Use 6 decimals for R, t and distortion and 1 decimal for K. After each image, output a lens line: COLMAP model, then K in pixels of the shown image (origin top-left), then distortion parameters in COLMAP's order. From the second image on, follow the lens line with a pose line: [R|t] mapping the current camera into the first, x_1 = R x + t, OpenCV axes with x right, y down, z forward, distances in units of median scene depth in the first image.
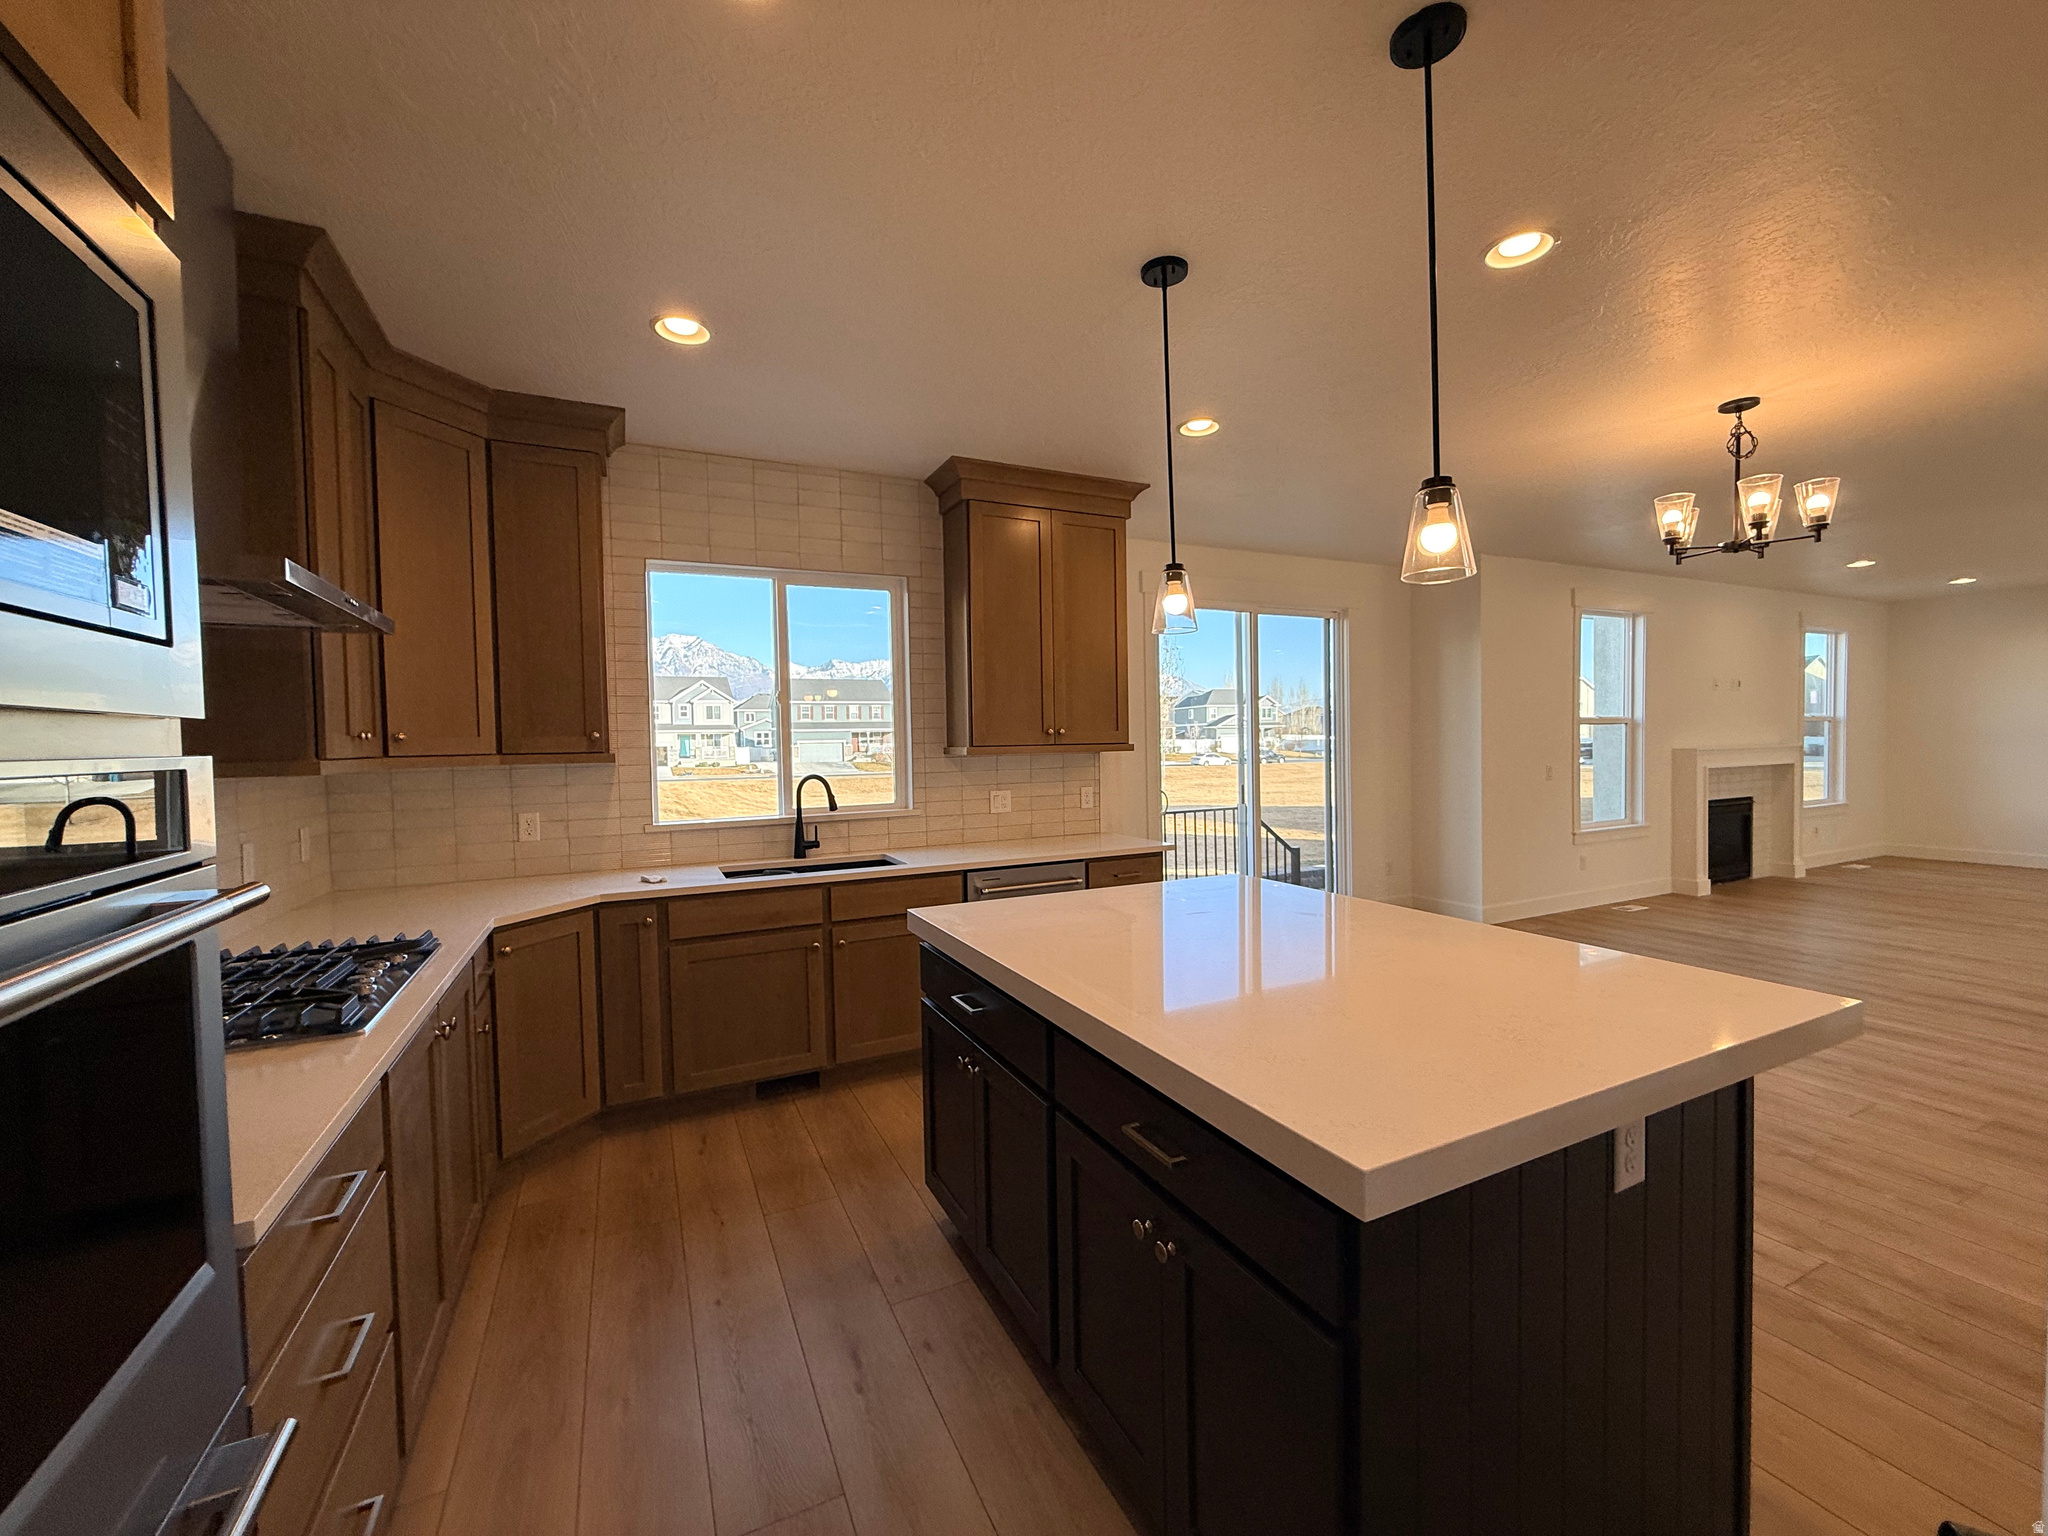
lens RADIAL K [[815.9, 0, 1018.9], [0, 815.9, 769.1], [0, 0, 1]] dist [-0.000137, 0.000199]
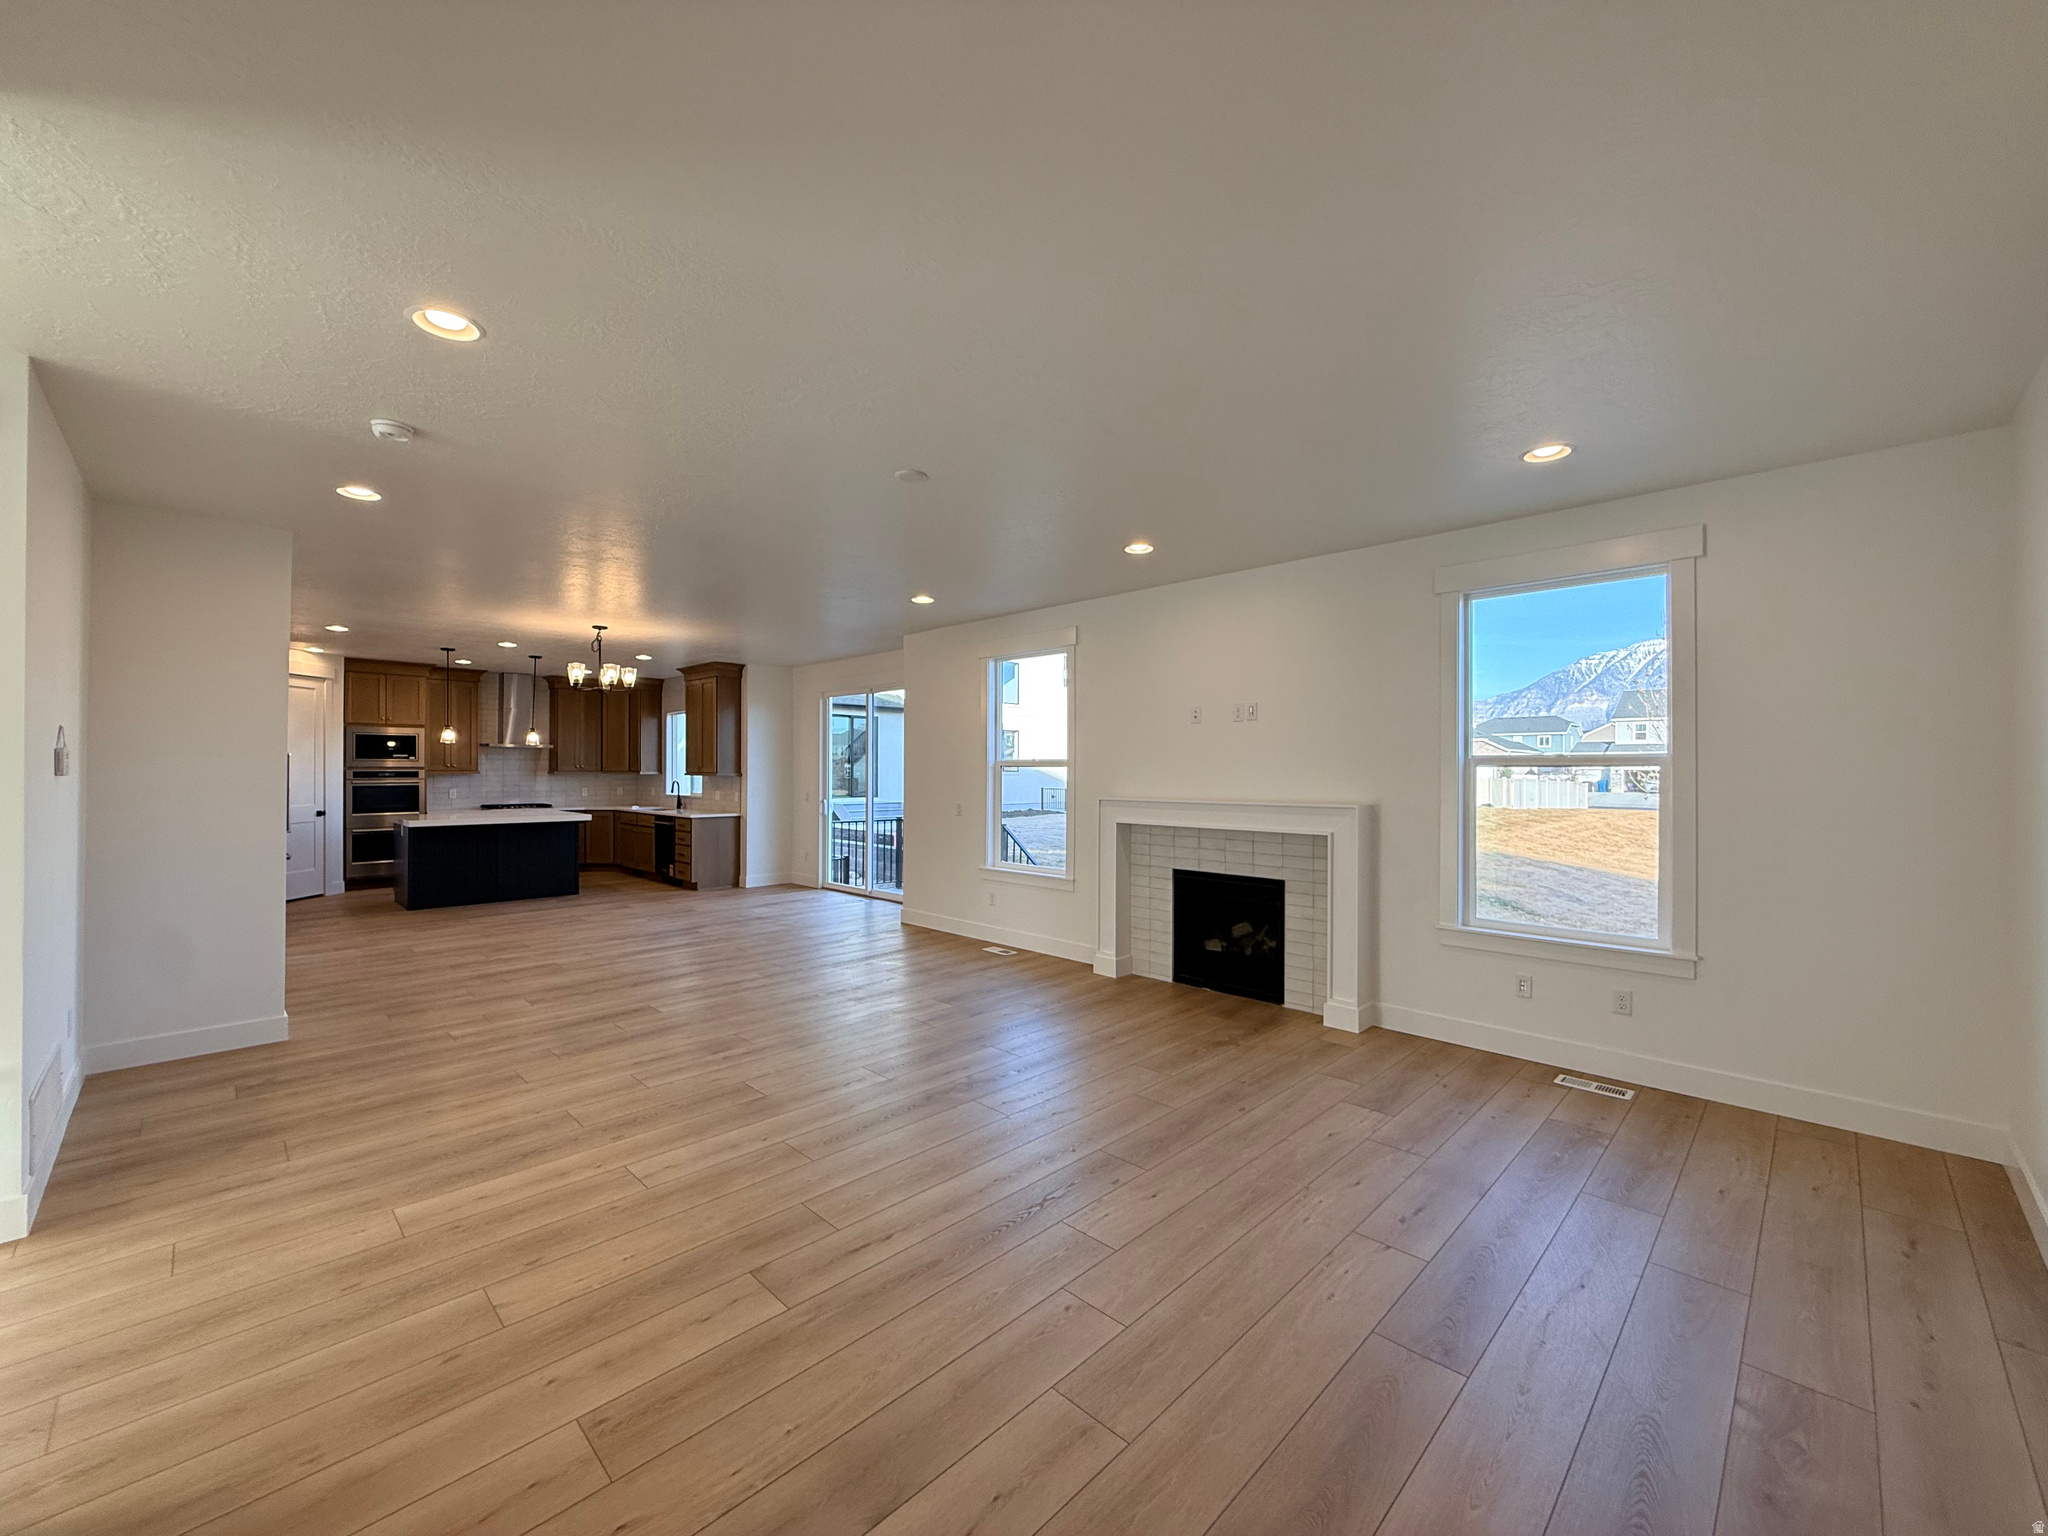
lens RADIAL K [[815.9, 0, 1018.9], [0, 815.9, 769.1], [0, 0, 1]] dist [-0.000137, 0.000199]
pose [[0.333675, 0.019910, -0.942478, 1.635223], [-0.041859, 0.999104, 0.006286, -0.058135], [0.941758, 0.037354, 0.334209, 0.652129]]
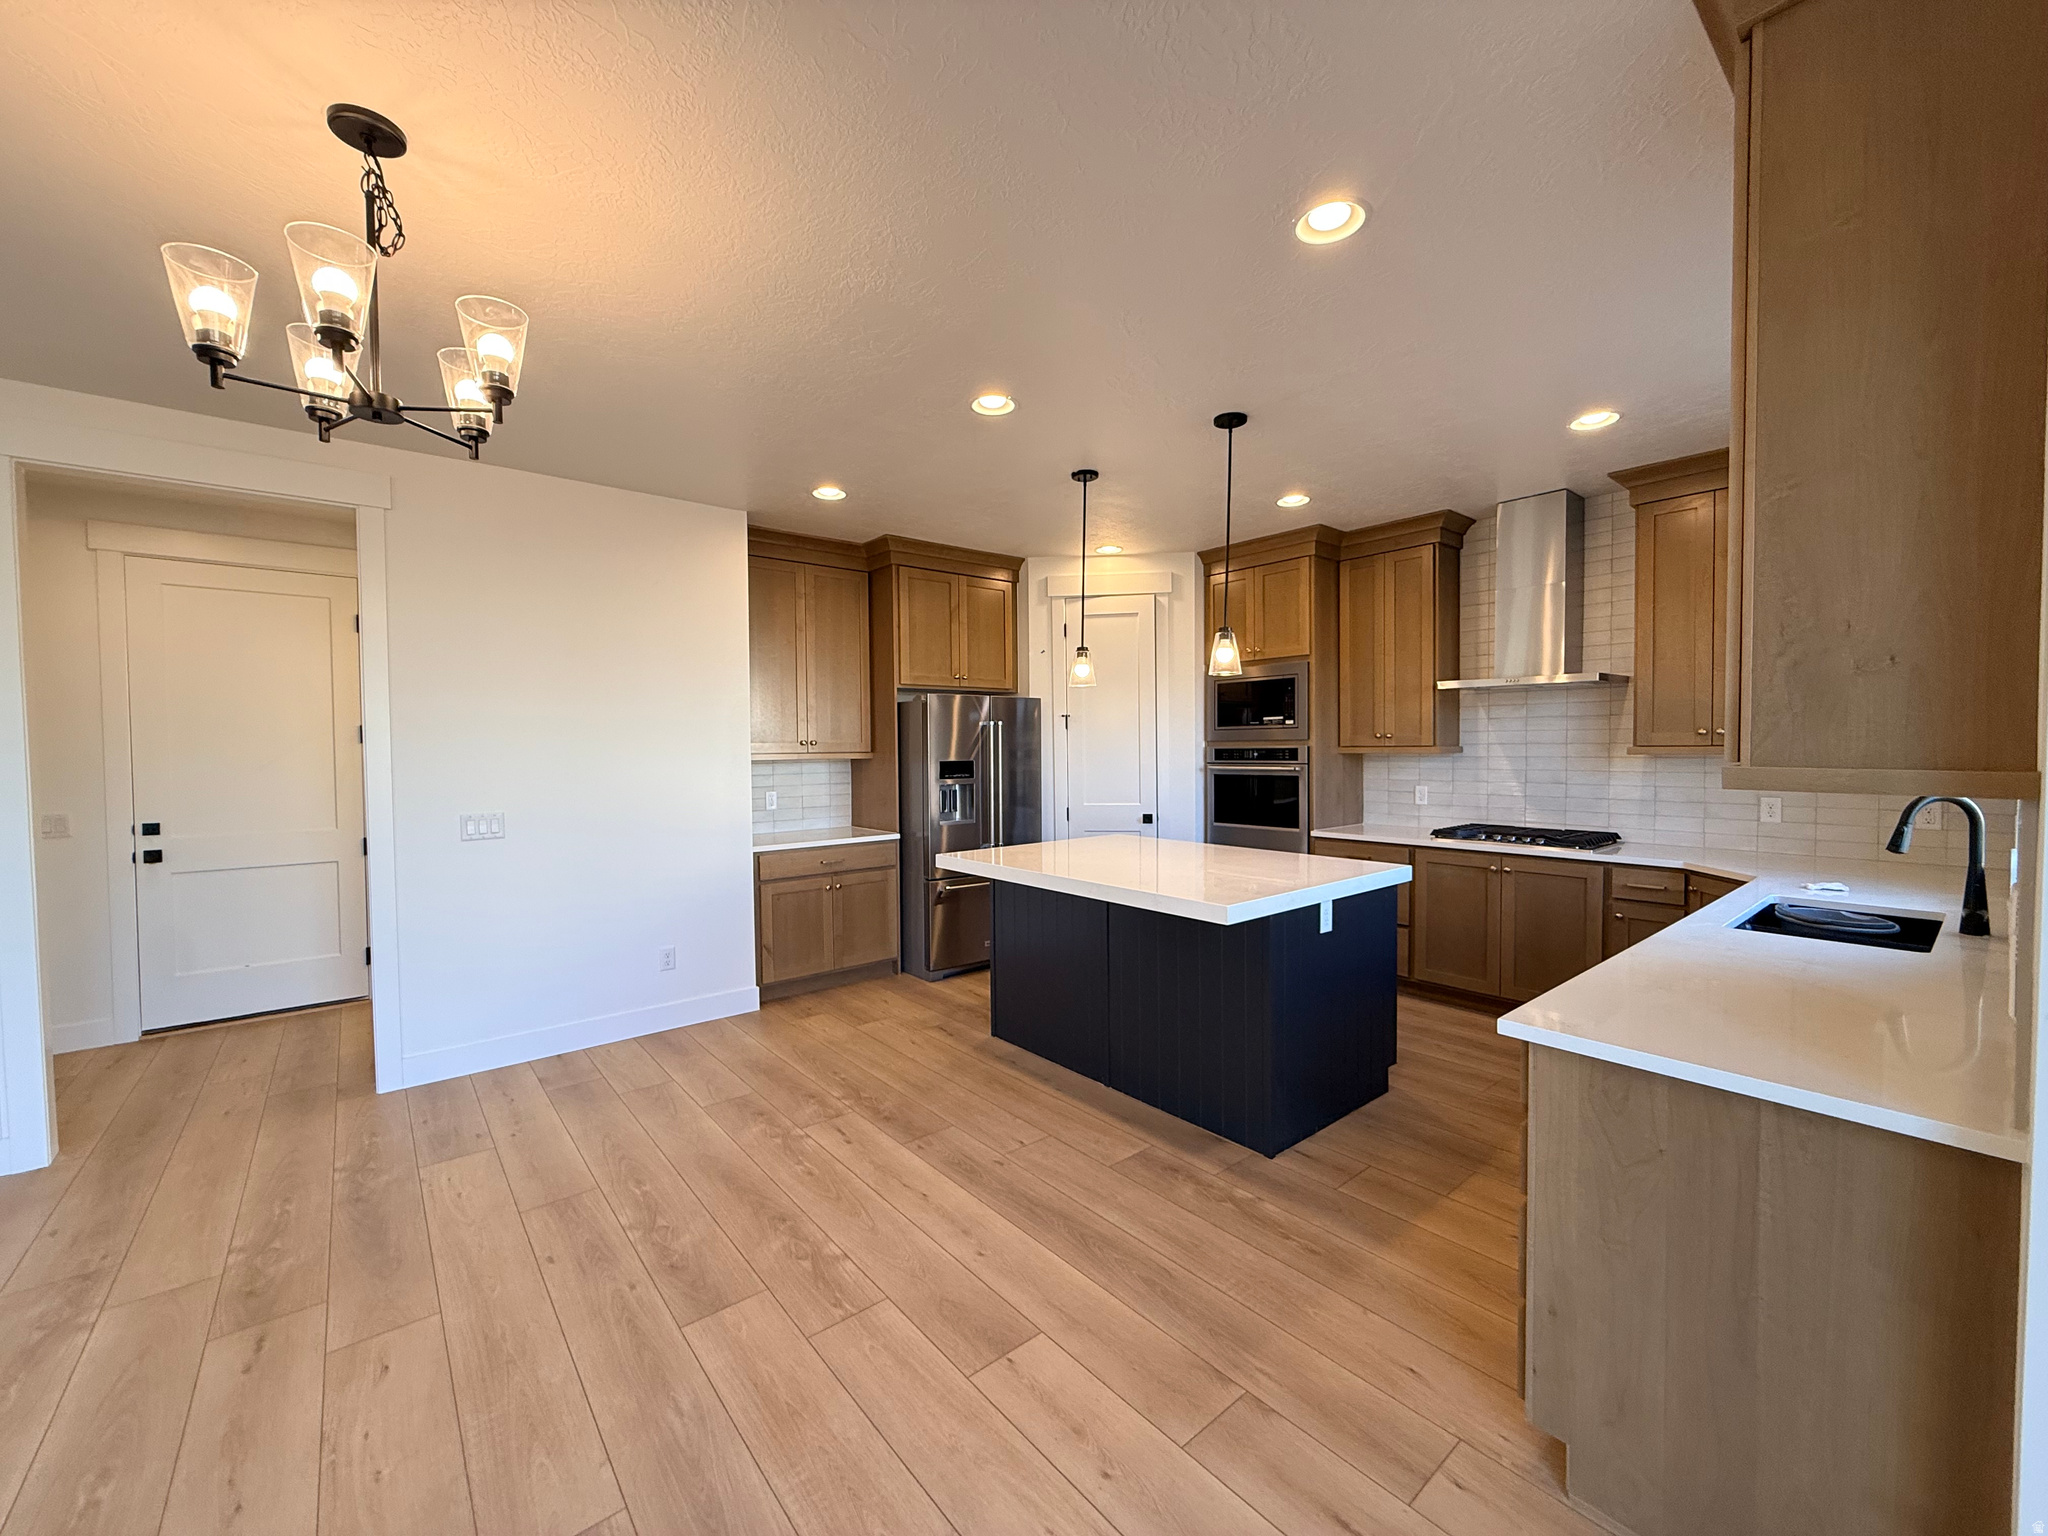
lens RADIAL K [[815.9, 0, 1018.9], [0, 815.9, 769.1], [0, 0, 1]] dist [-0.000137, 0.000199]
pose [[-0.971573, 0.035483, -0.234065, 0.299932], [0.020213, 0.997527, 0.067315, -0.035561], [0.235874, 0.060670, -0.969888, 0.782273]]
